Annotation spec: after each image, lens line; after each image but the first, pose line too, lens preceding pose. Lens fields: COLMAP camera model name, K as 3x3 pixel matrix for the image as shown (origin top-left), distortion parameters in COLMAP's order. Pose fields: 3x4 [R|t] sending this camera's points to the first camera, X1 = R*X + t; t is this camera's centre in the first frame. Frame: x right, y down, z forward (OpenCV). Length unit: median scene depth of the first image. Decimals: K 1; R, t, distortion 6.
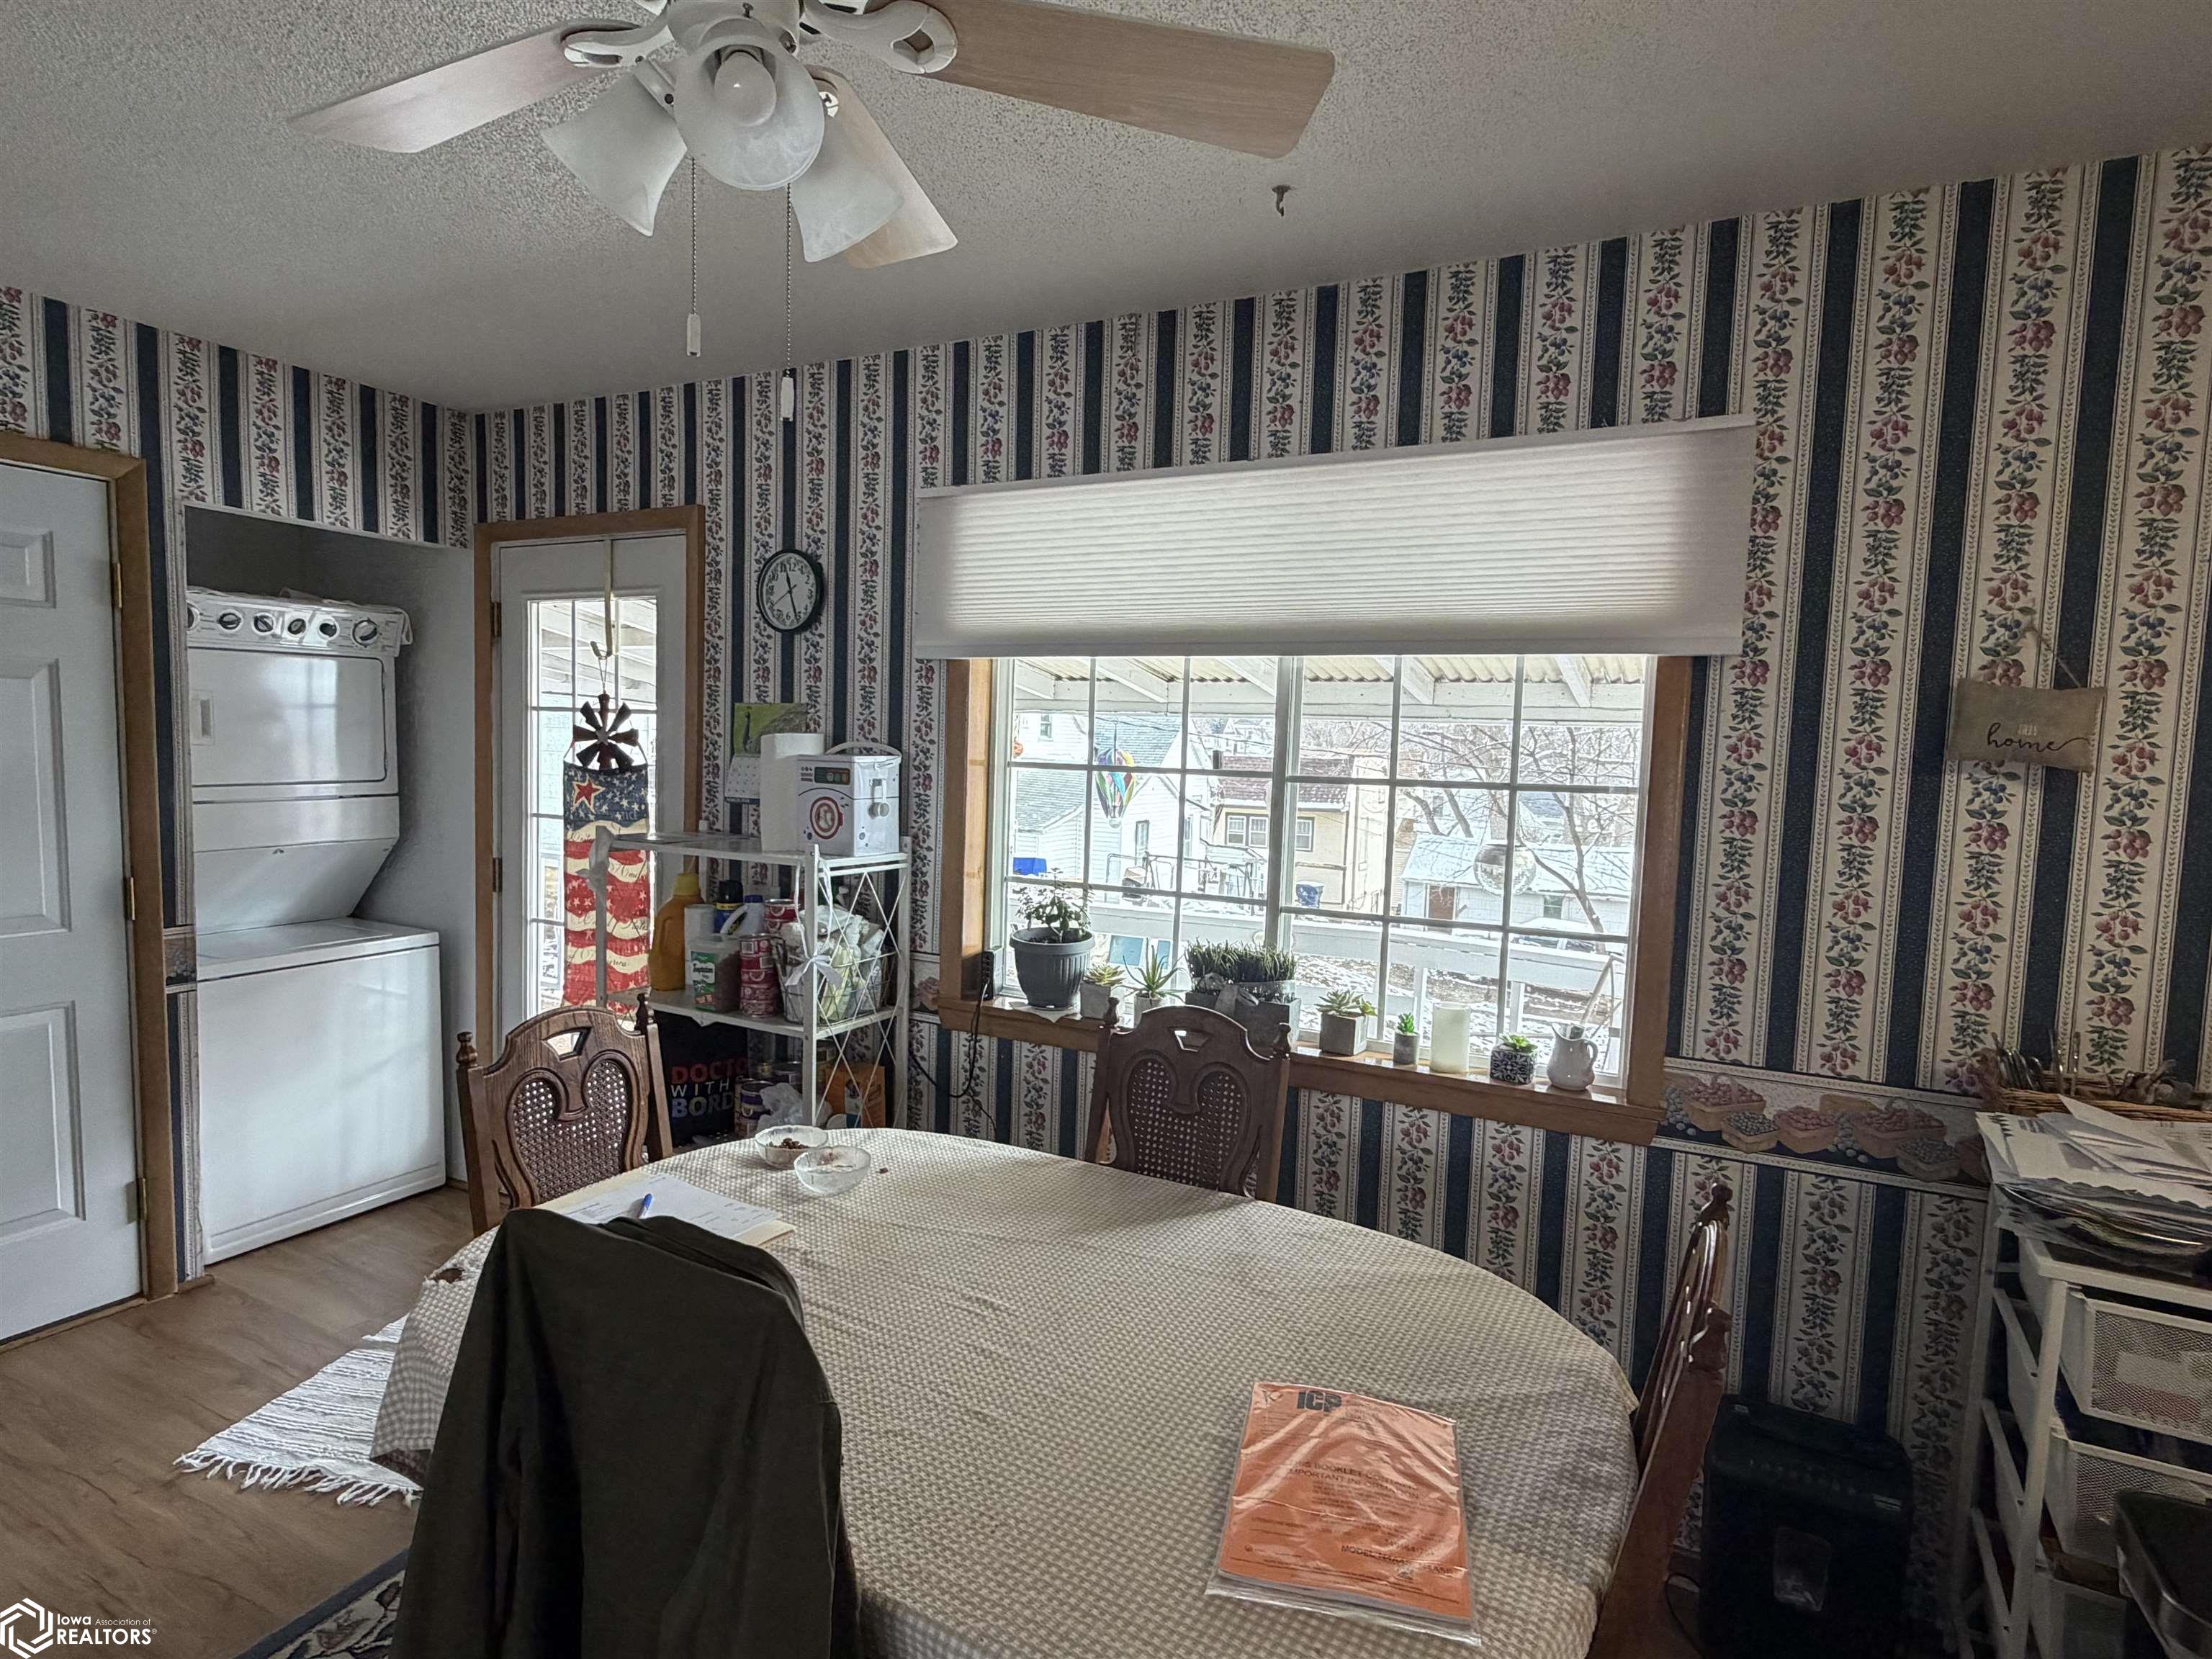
lens RADIAL K [[1182.9, 0, 1109.7], [0, 1182.9, 841.5], [0, 0, 1]] dist [-0.000787, -0.000115]
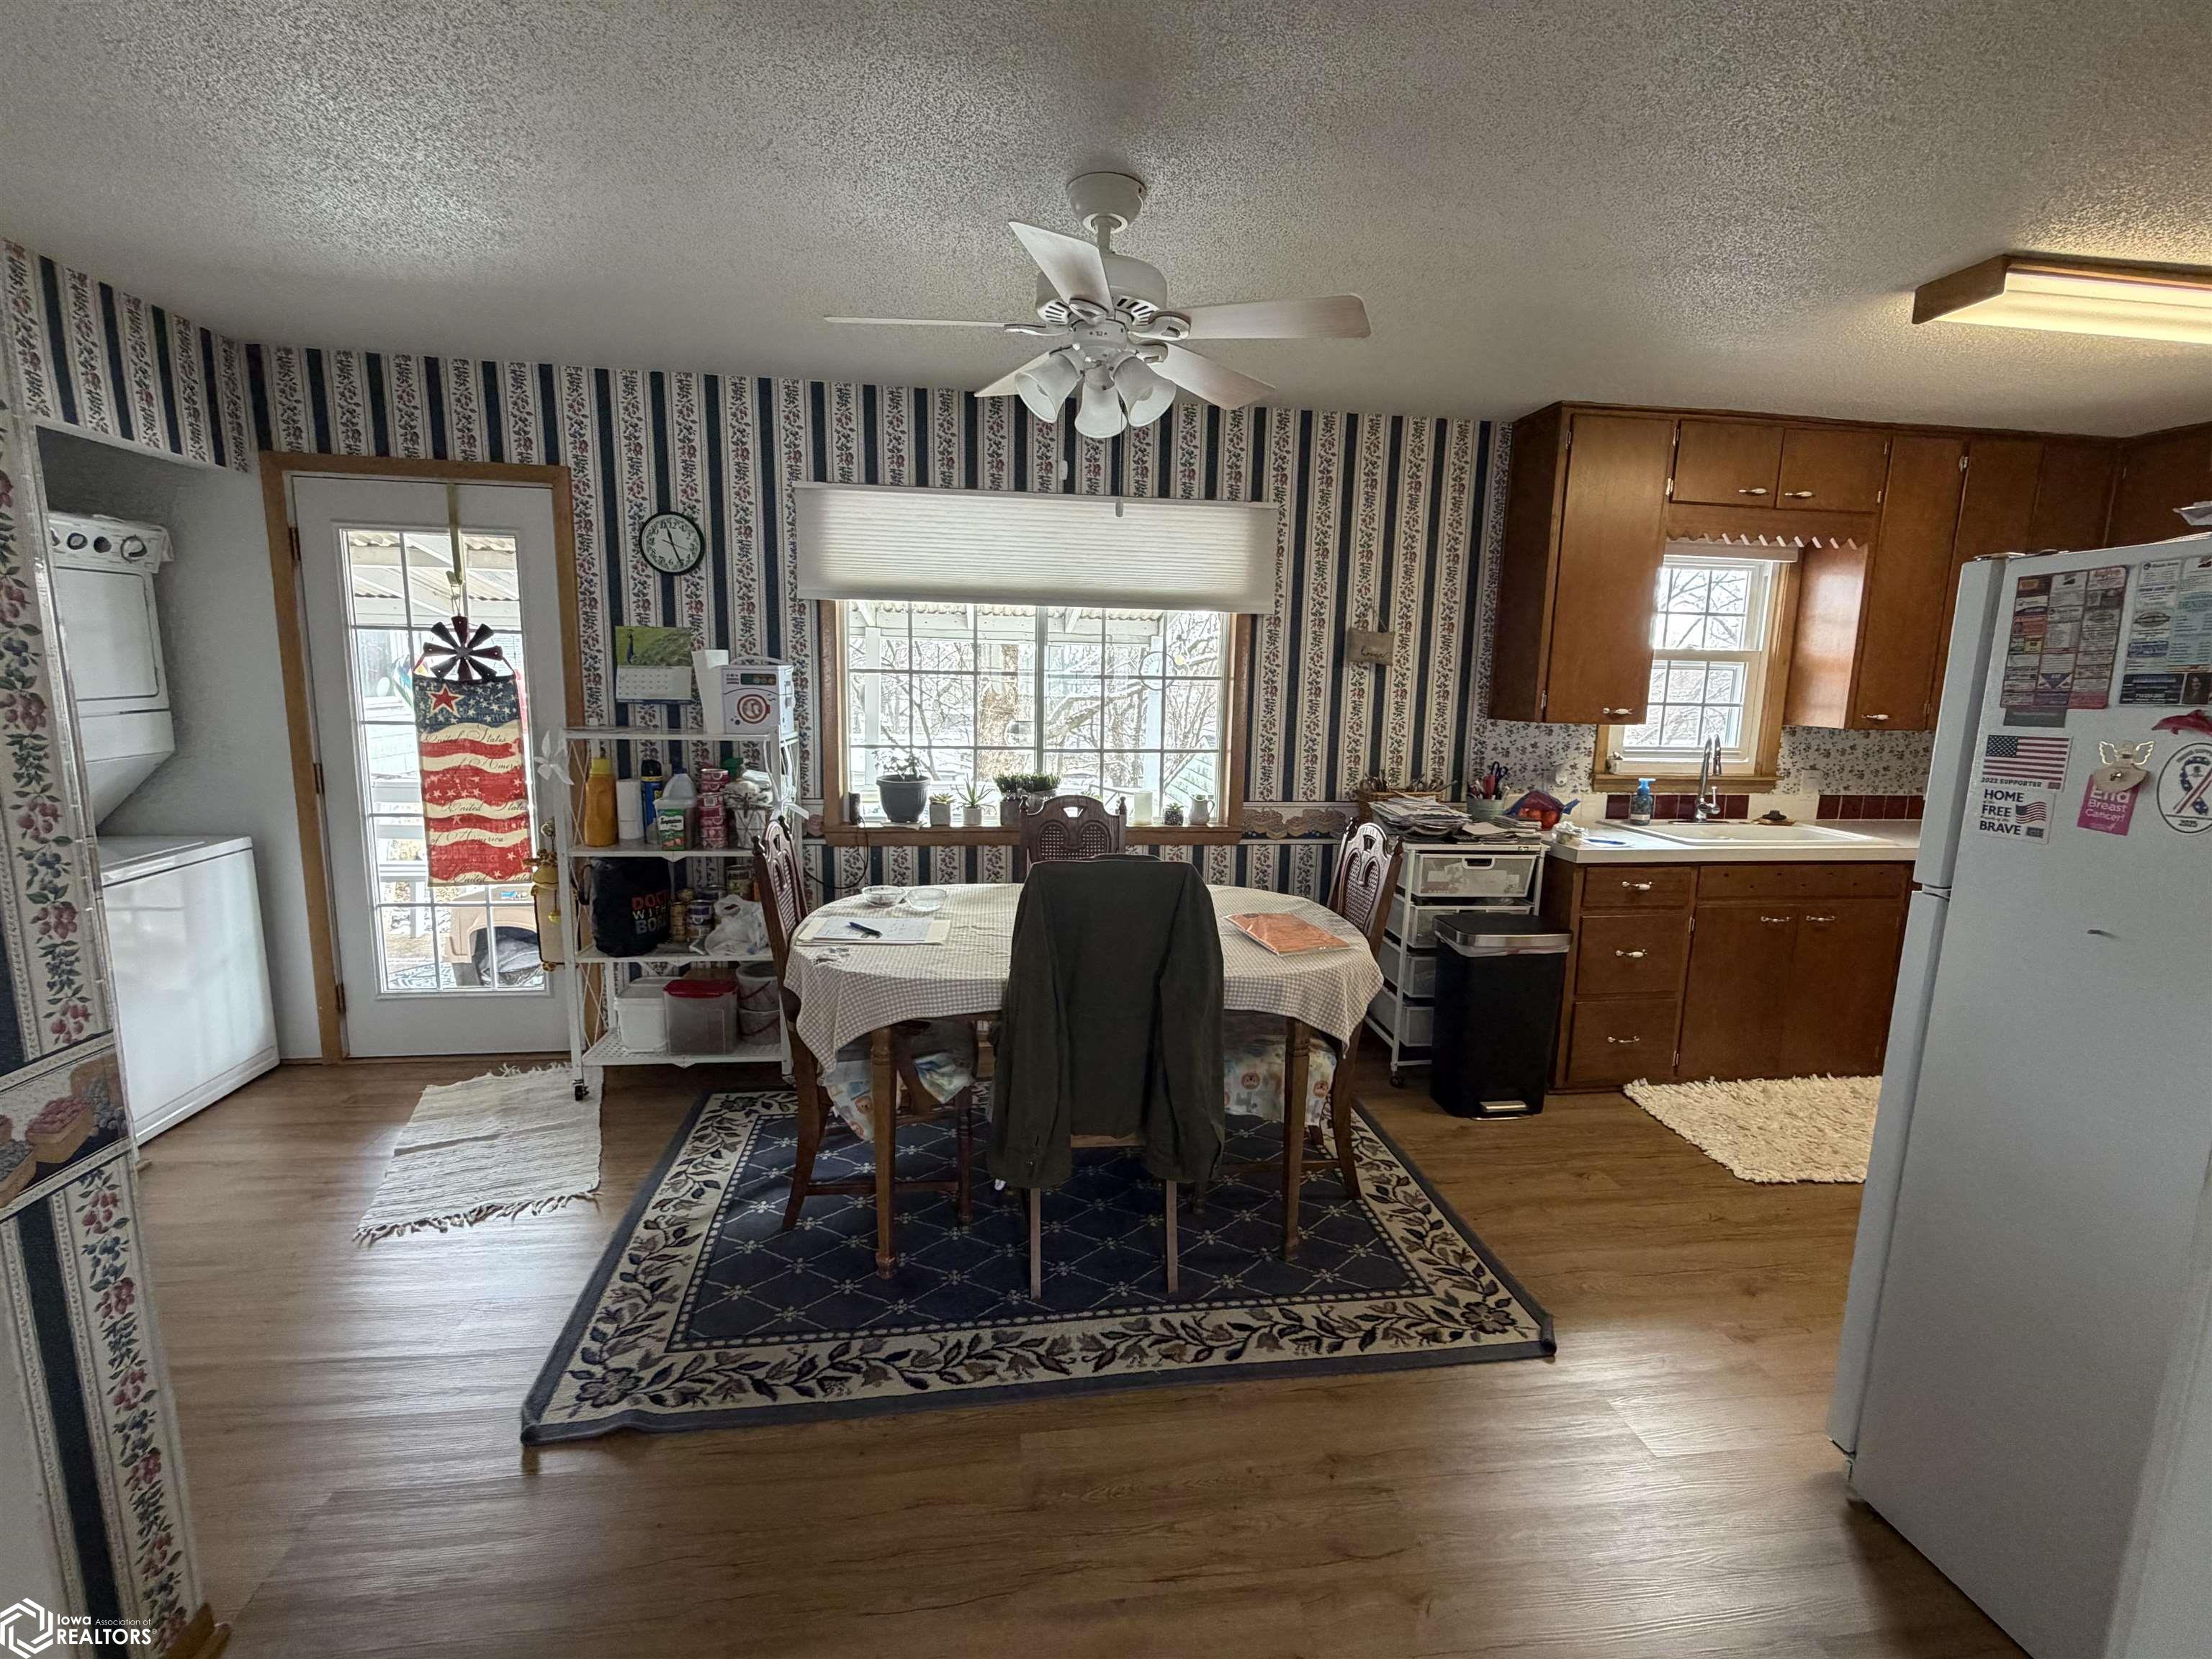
lens RADIAL K [[990.4, 0, 1111.2], [0, 990.4, 836.9], [0, 0, 1]] dist [0.002108, -0.000685]
pose [[0.809094, -0.109047, 0.577473, -0.562361], [0.052794, 0.992148, 0.113382, 0.019802], [-0.585303, -0.061249, 0.808498, -0.235212]]
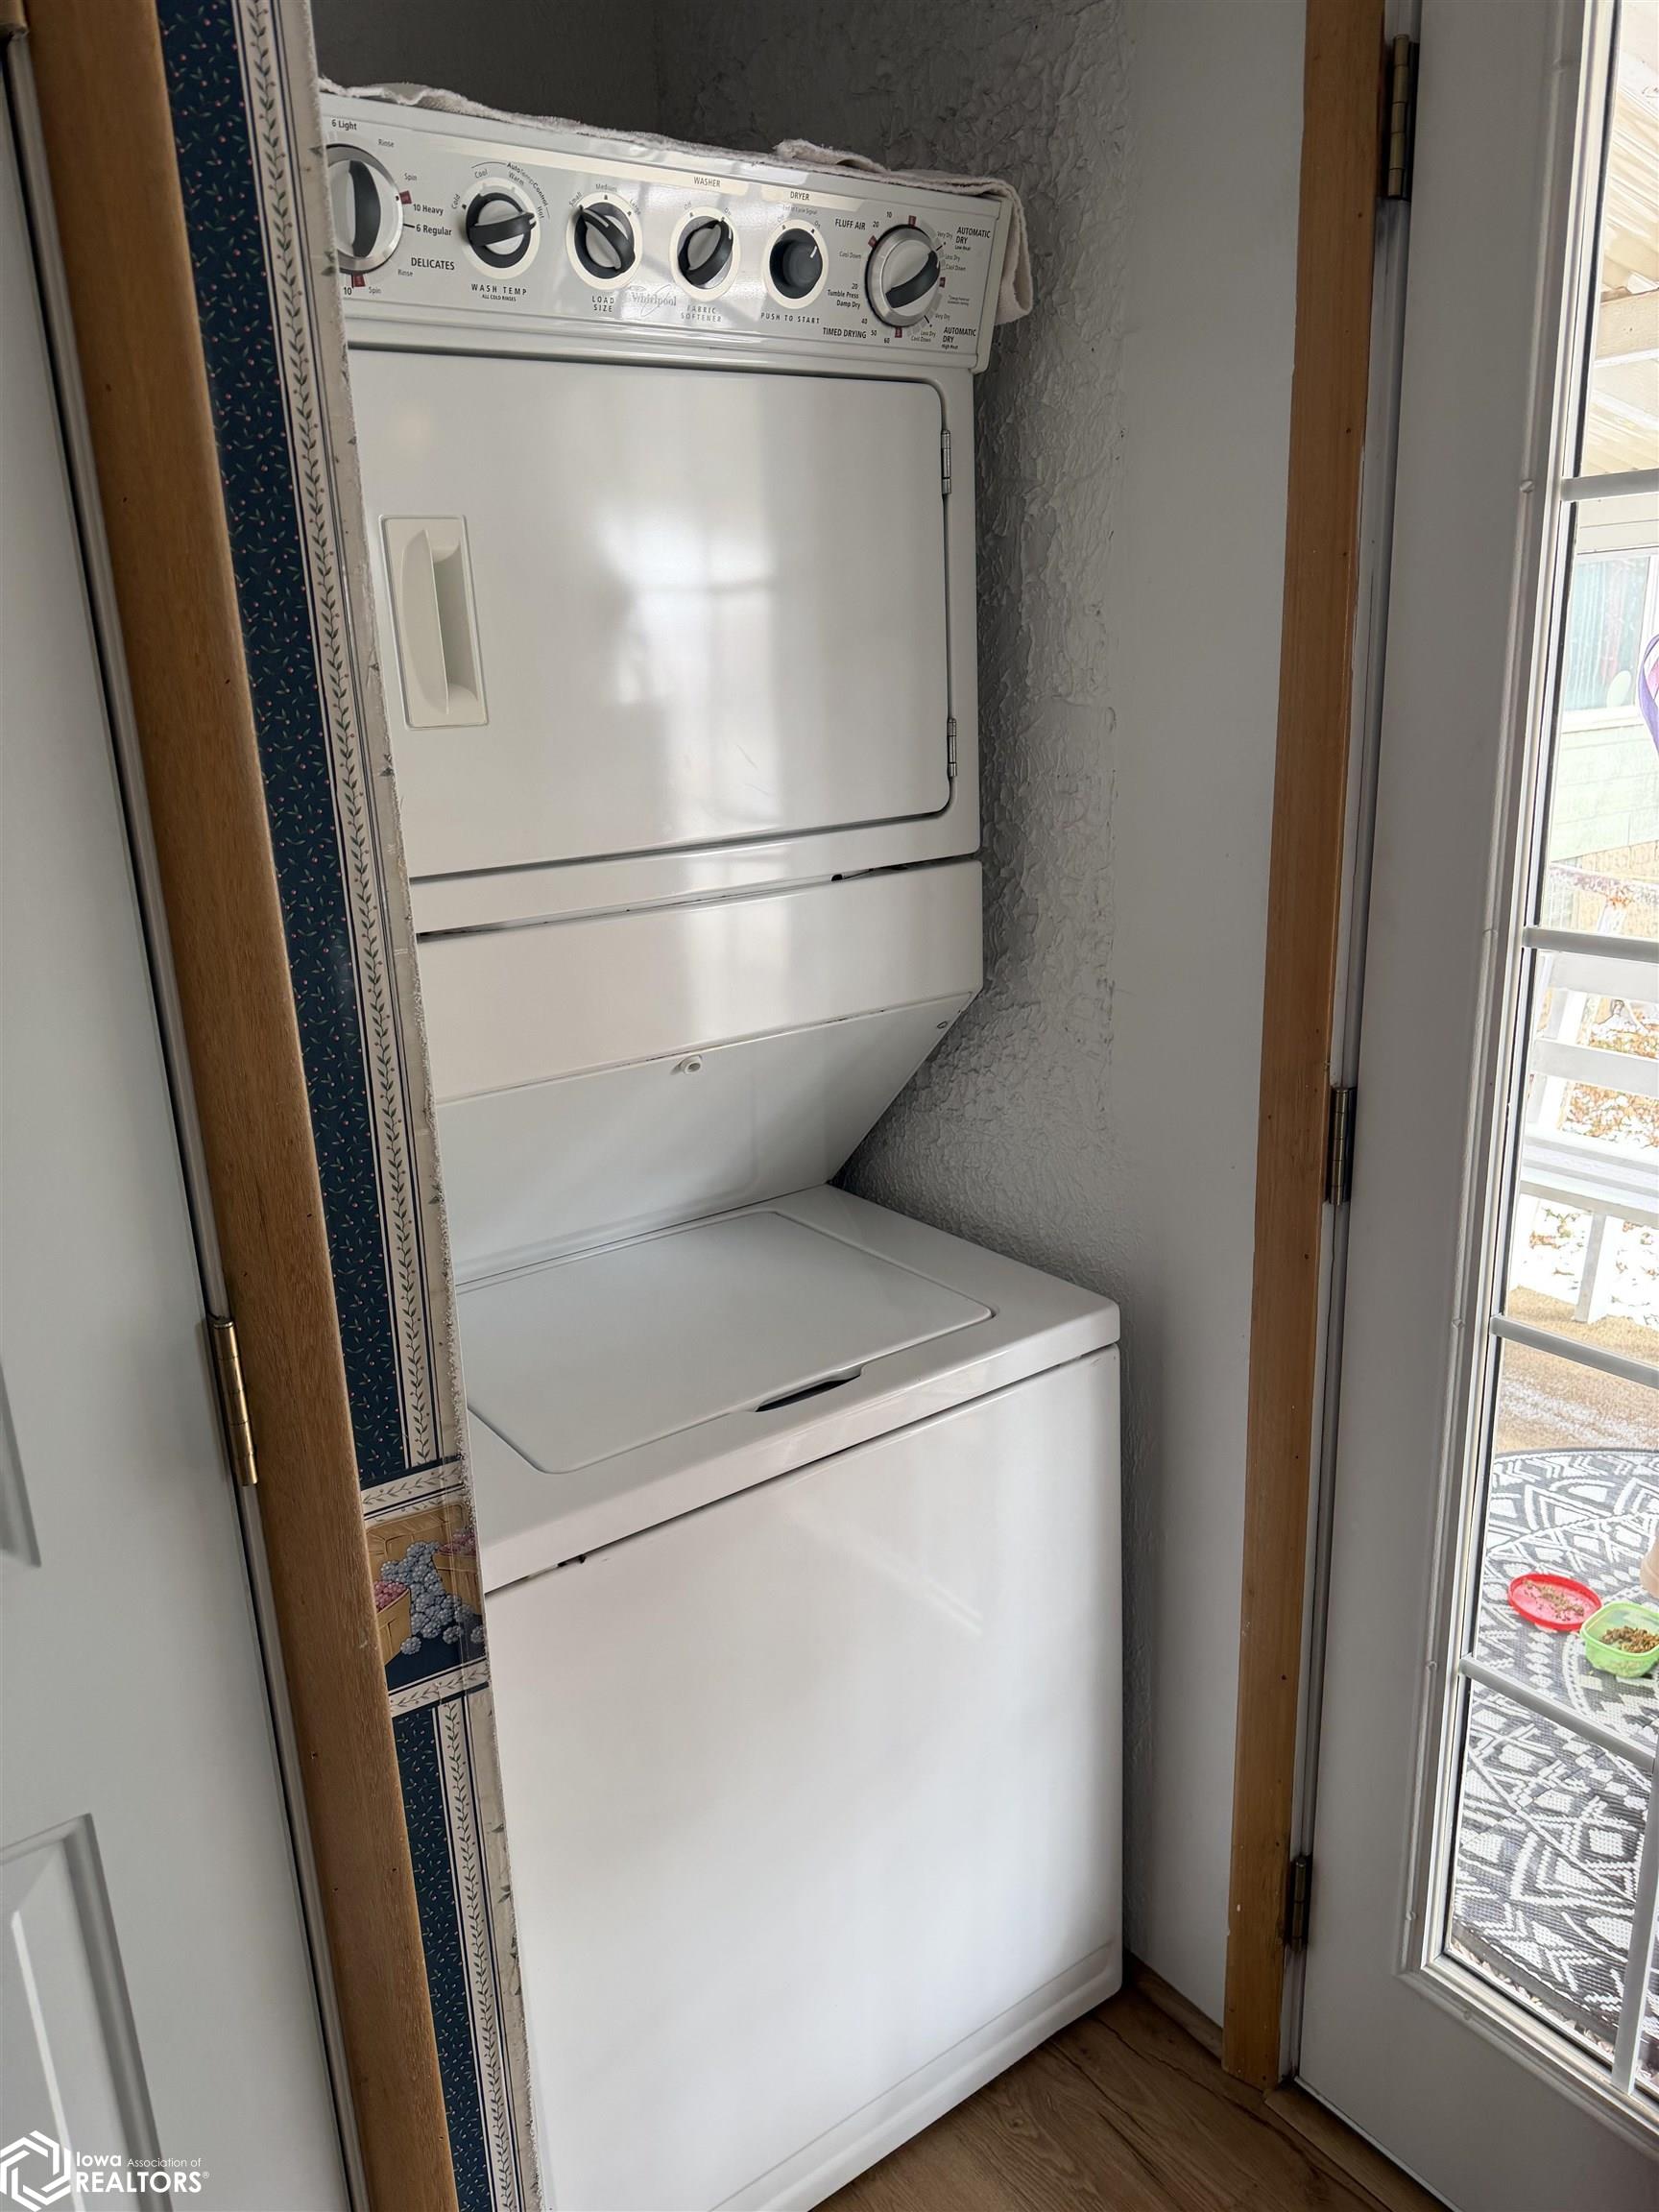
lens RADIAL K [[1571.6, 0, 826.7], [0, 1571.6, 1117.6], [0, 0, 1]] dist [0.006311, -0.013894]
pose [[0.896835, 0.051806, -0.439321, -0.568108], [0.031067, 0.983291, 0.179372, -0.059264], [0.441273, -0.174515, 0.880240, 0.761201]]
